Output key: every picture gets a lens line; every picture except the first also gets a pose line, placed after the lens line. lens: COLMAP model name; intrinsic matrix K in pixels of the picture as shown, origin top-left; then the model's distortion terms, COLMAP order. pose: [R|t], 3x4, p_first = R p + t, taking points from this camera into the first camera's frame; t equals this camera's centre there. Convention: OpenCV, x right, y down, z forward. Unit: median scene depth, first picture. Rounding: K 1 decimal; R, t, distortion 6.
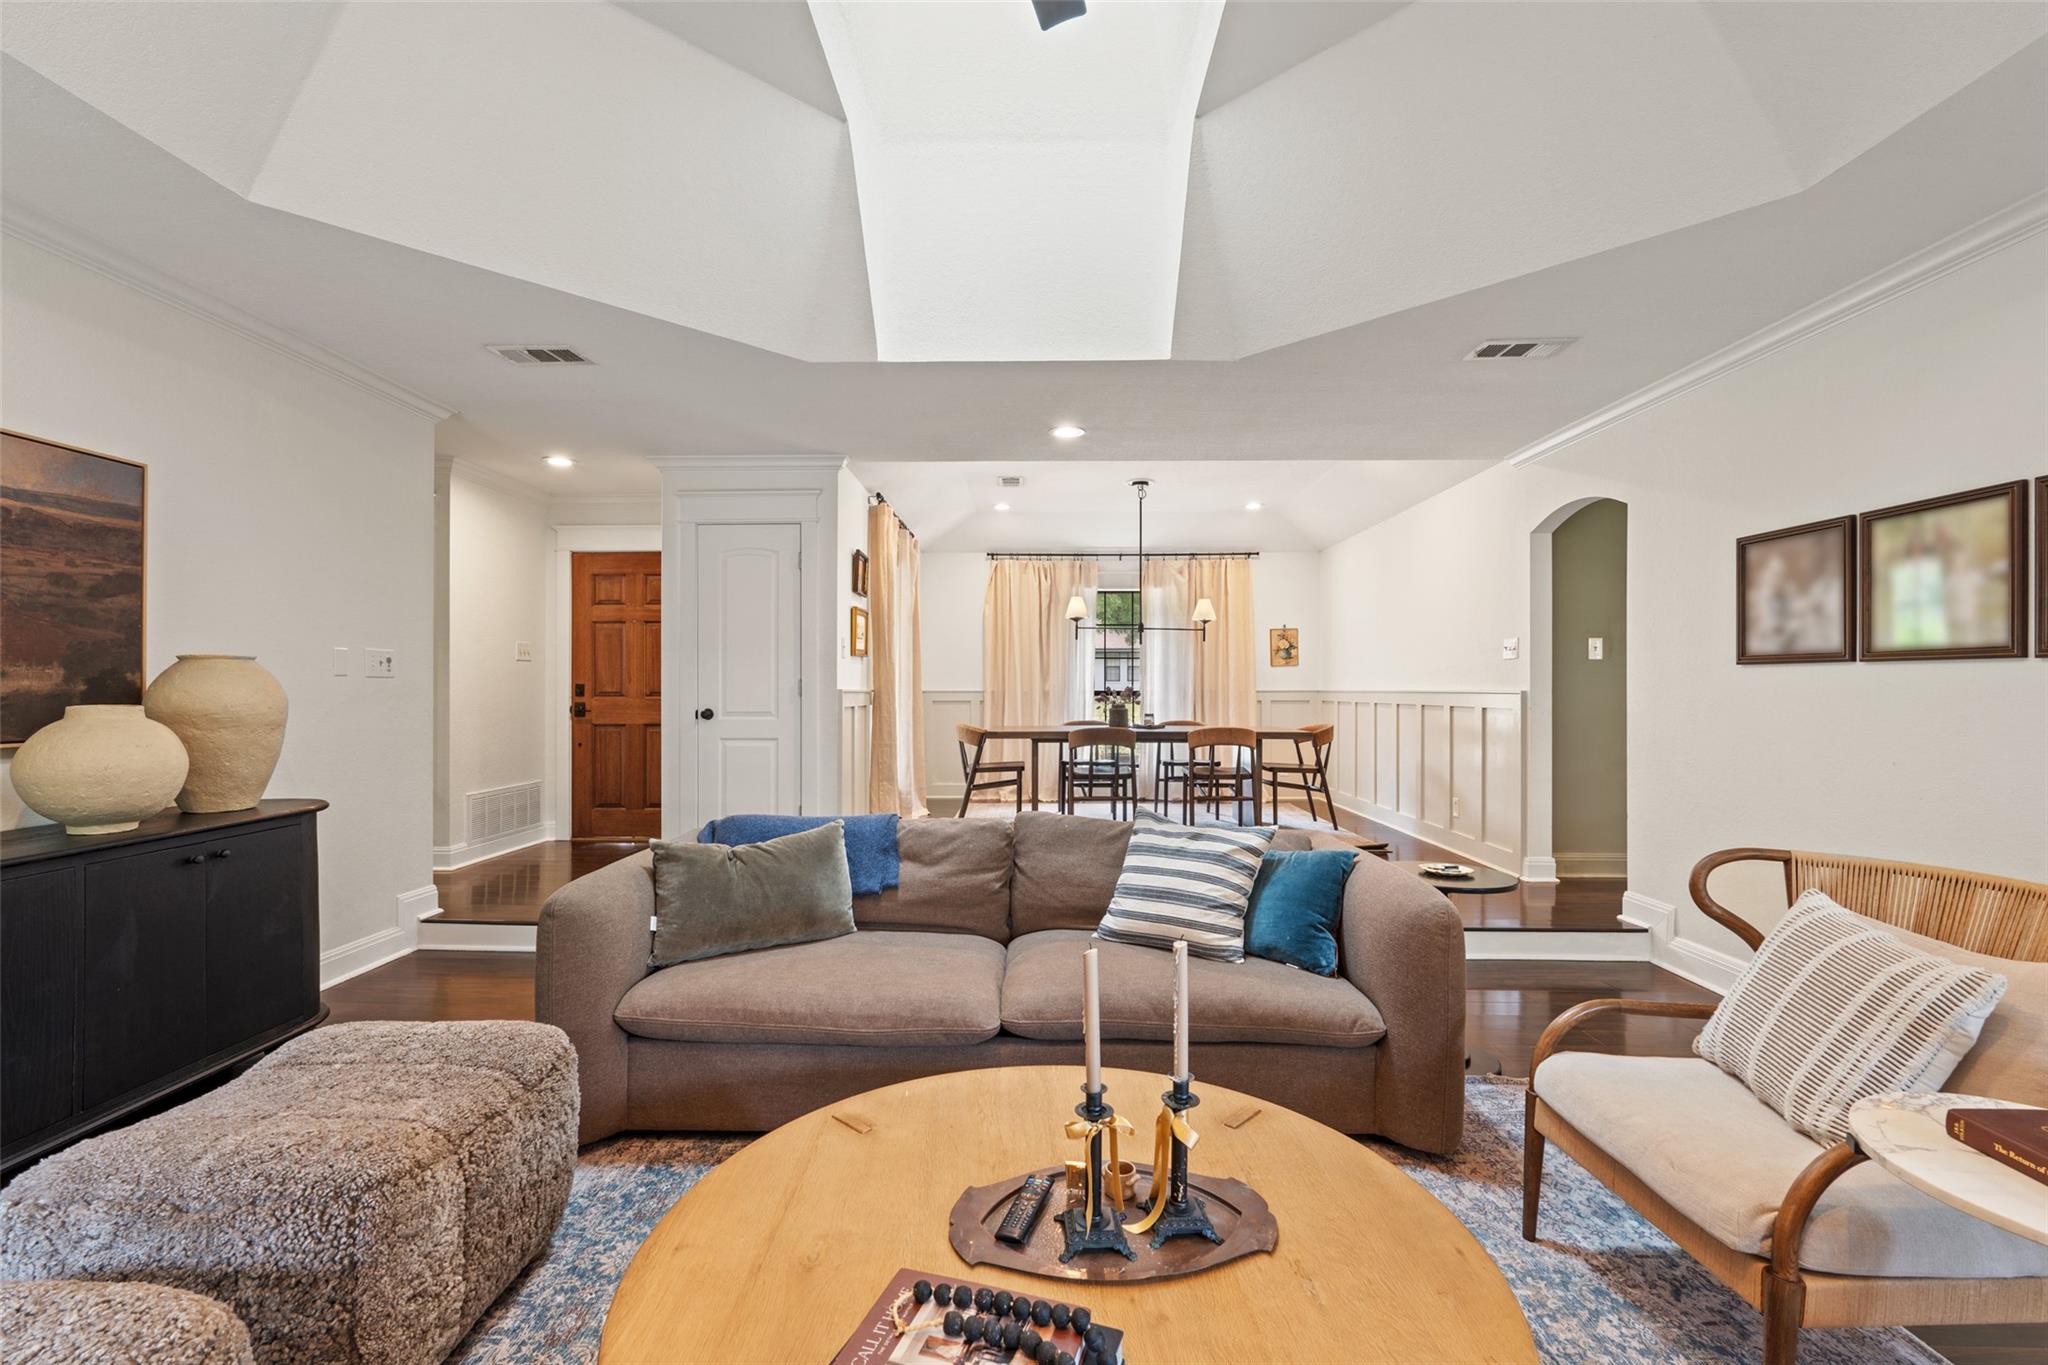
lens RADIAL K [[897.1, 0, 1022.3], [0, 897.1, 686.9], [0, 0, 1]] dist [-0.005553, 0.000623]
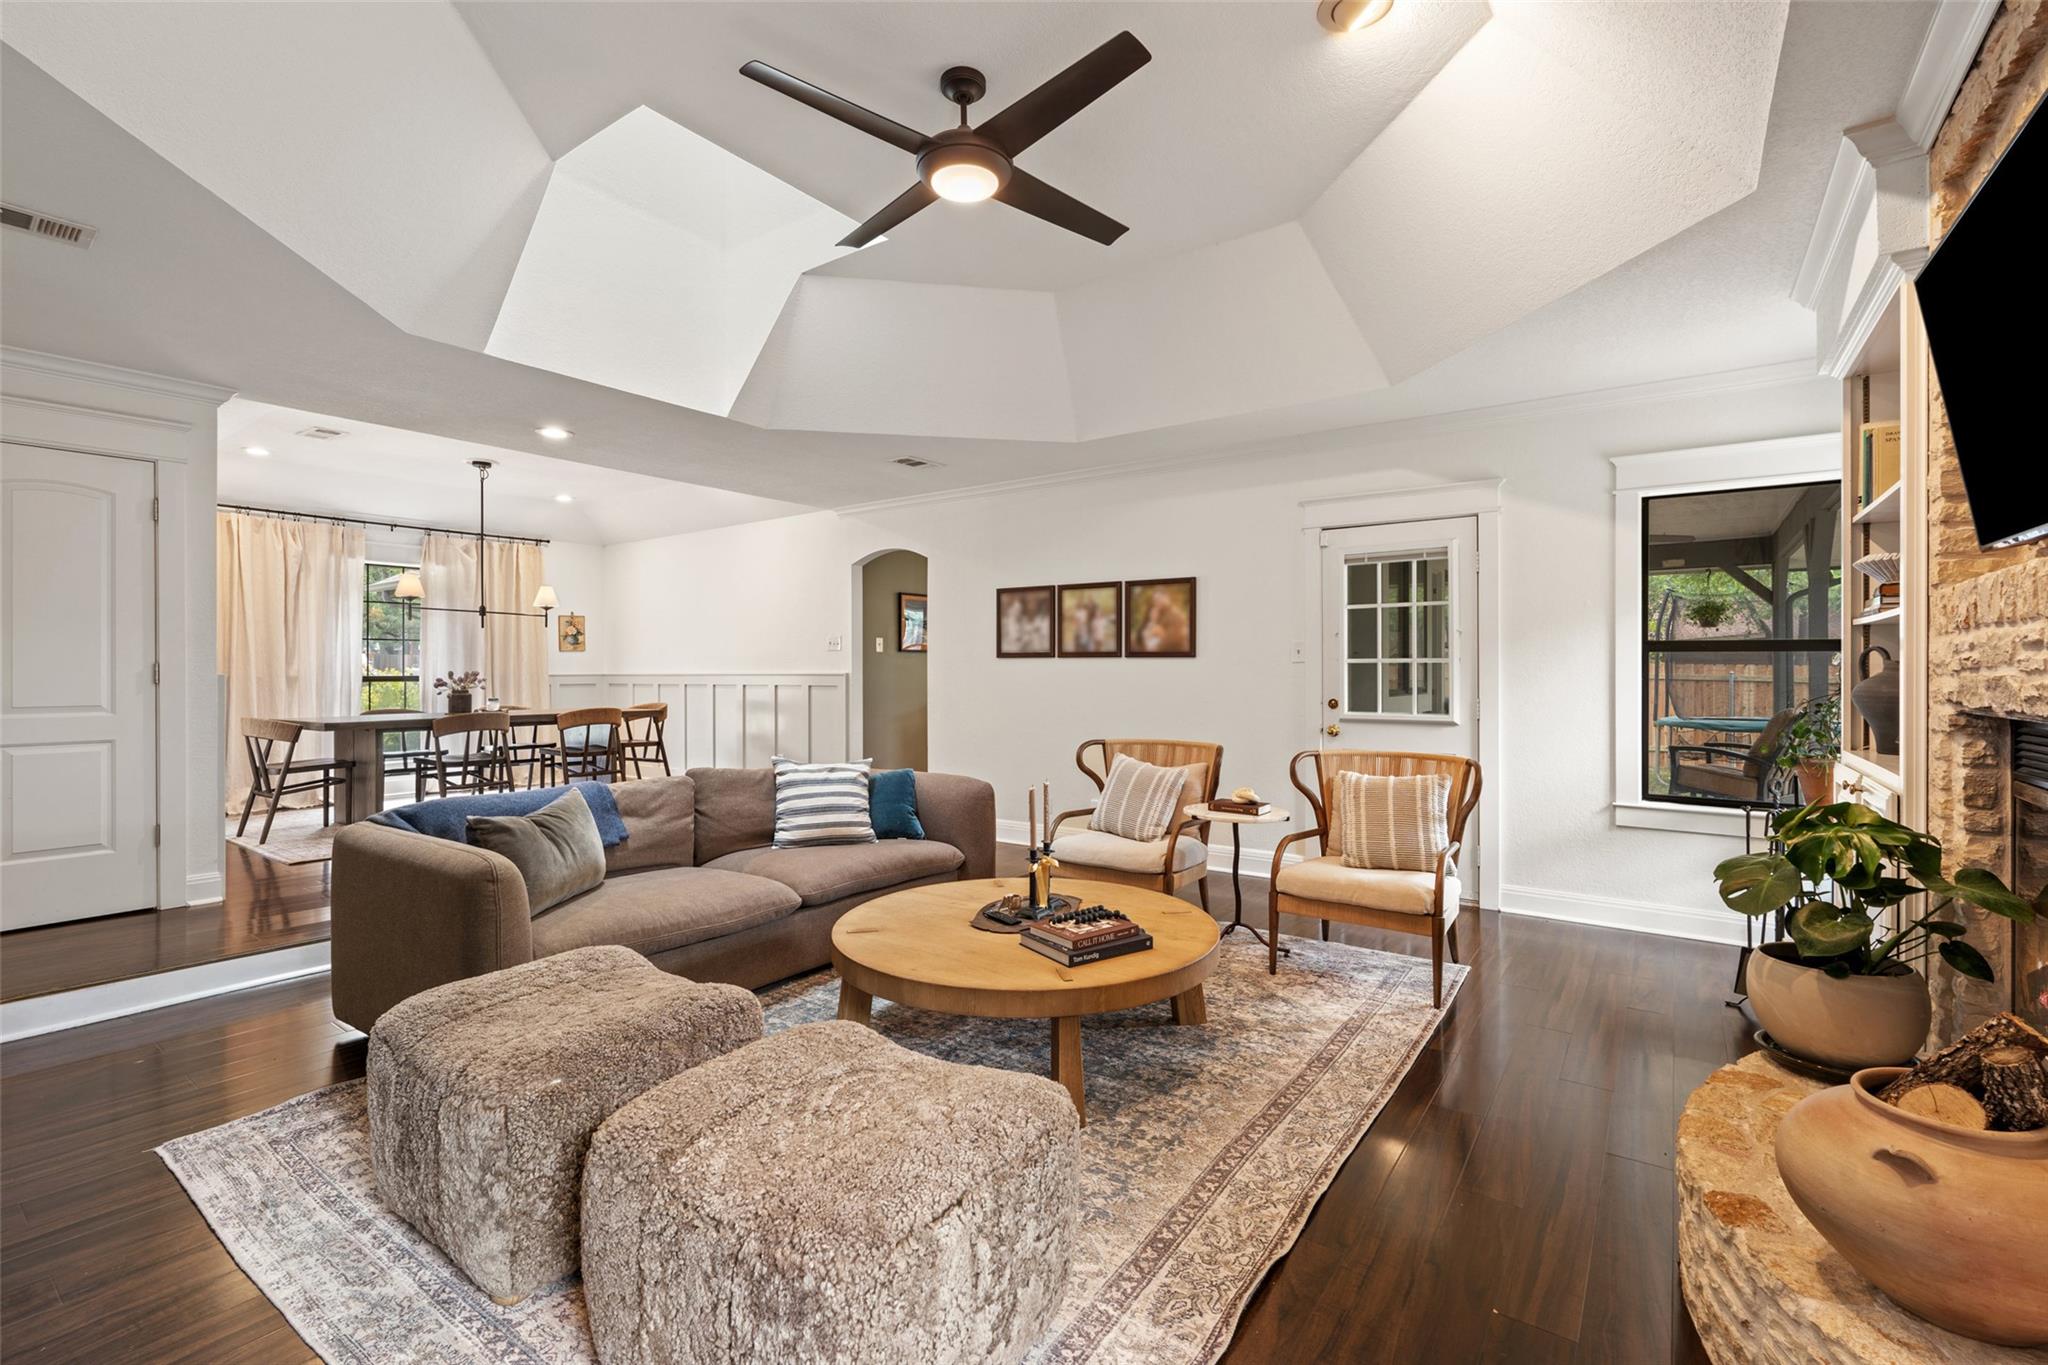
lens RADIAL K [[897.1, 0, 1029.8], [0, 897.1, 672.6], [0, 0, 1]] dist [-0.005553, 0.000623]
pose [[0.567883, -0.004138, 0.823099, -0.453725], [0.002752, 0.999991, 0.003128, 0.000148], [-0.823104, 0.000488, 0.567890, -0.066632]]
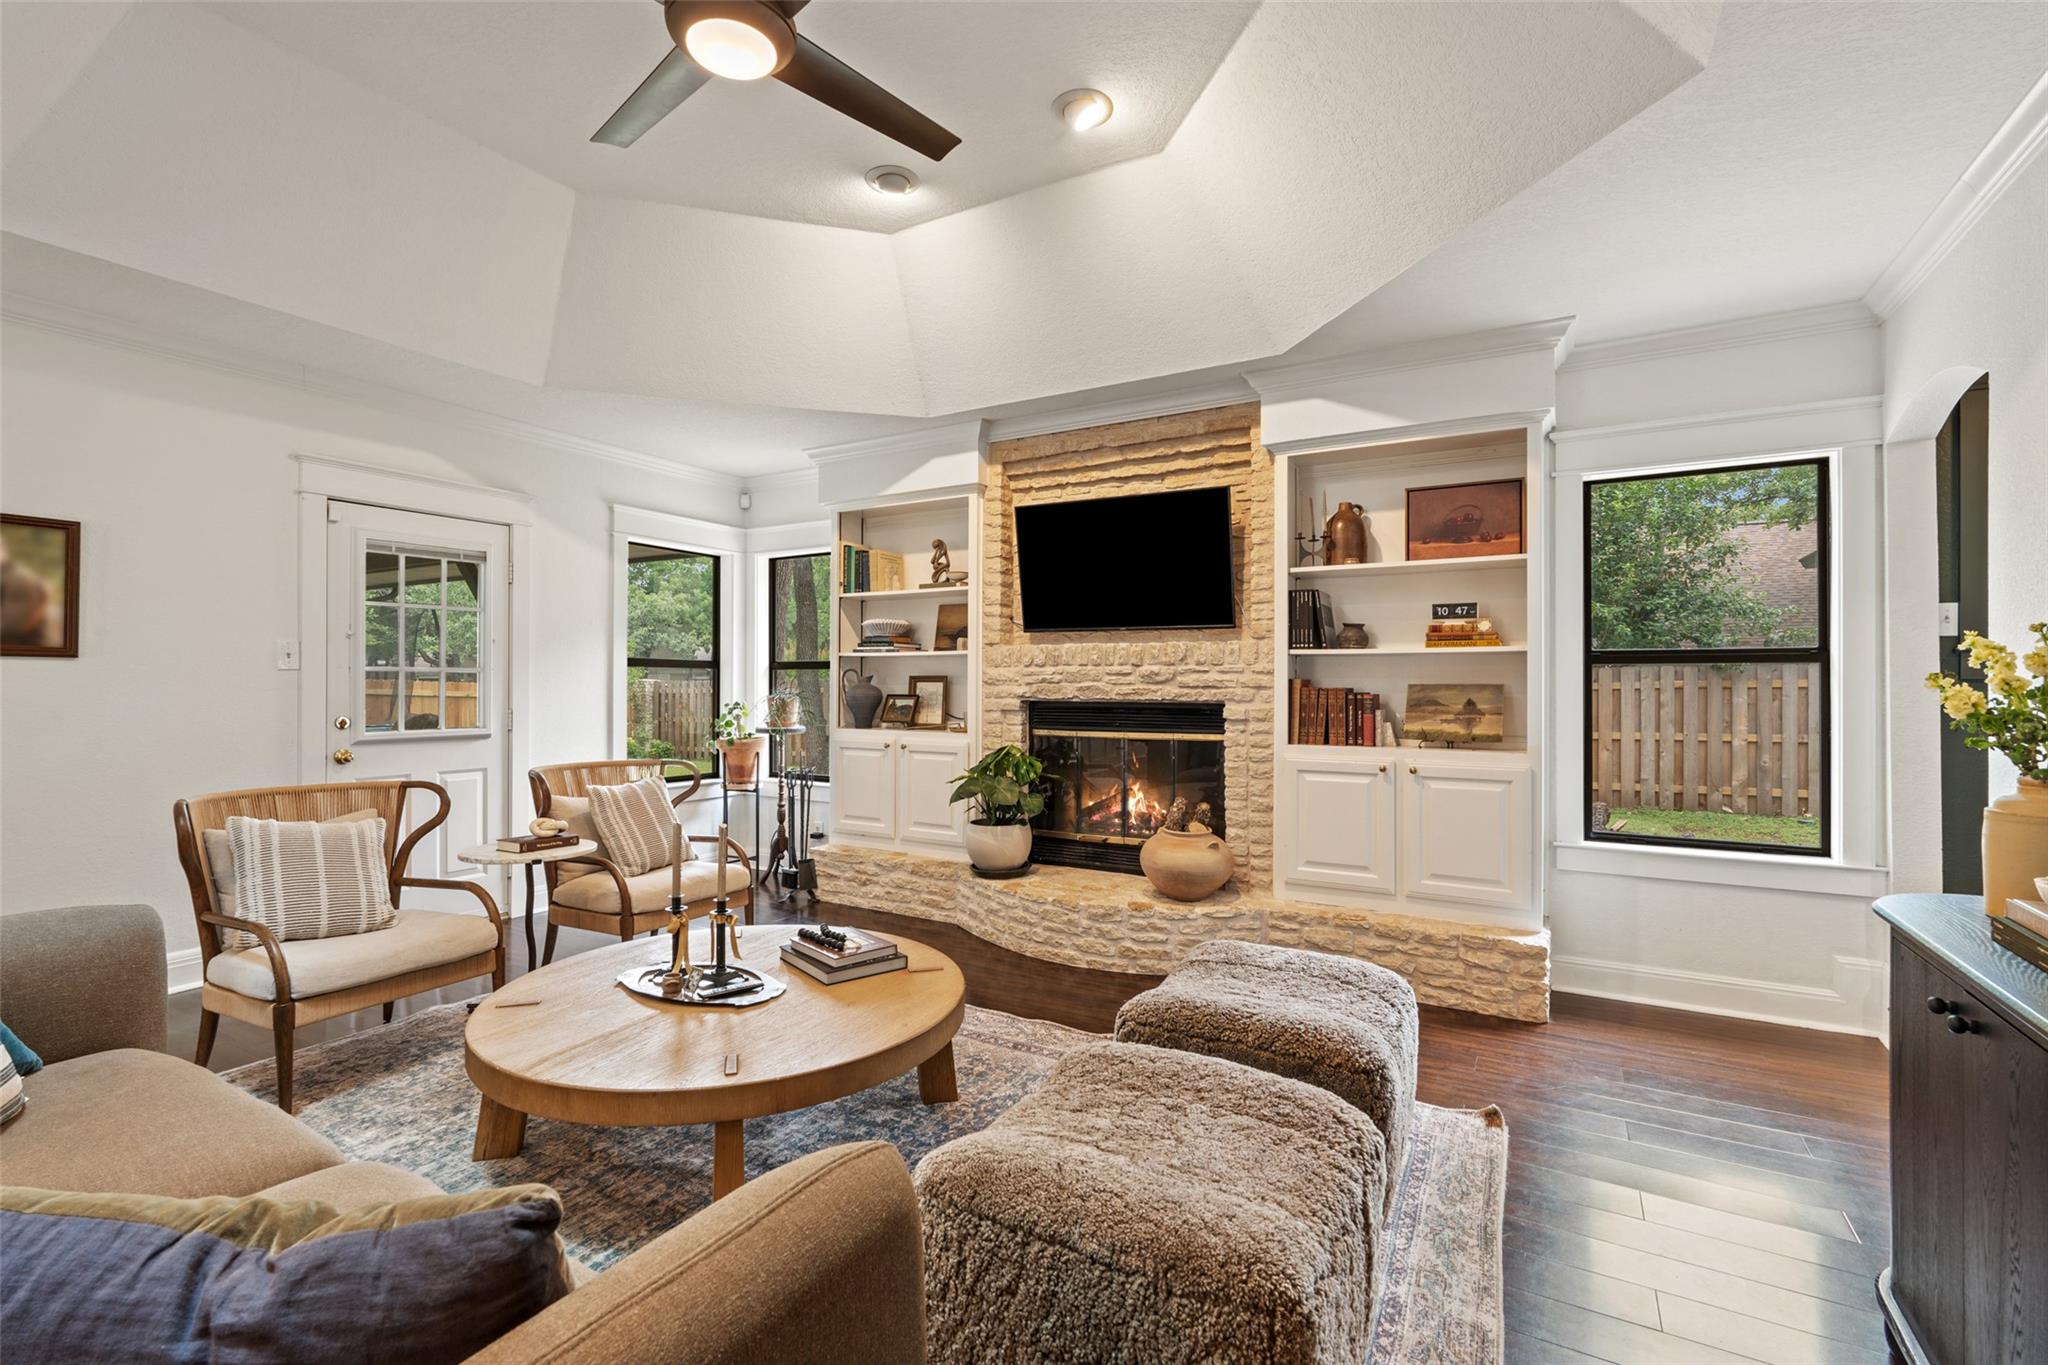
lens RADIAL K [[897.1, 0, 1023.8], [0, 897.1, 681.9], [0, 0, 1]] dist [-0.005553, 0.000623]
pose [[-0.871114, -0.004741, 0.491057, -0.345629], [-0.005573, 0.999984, -0.000232, -0.000030], [-0.491048, -0.002938, -0.871127, 0.611782]]
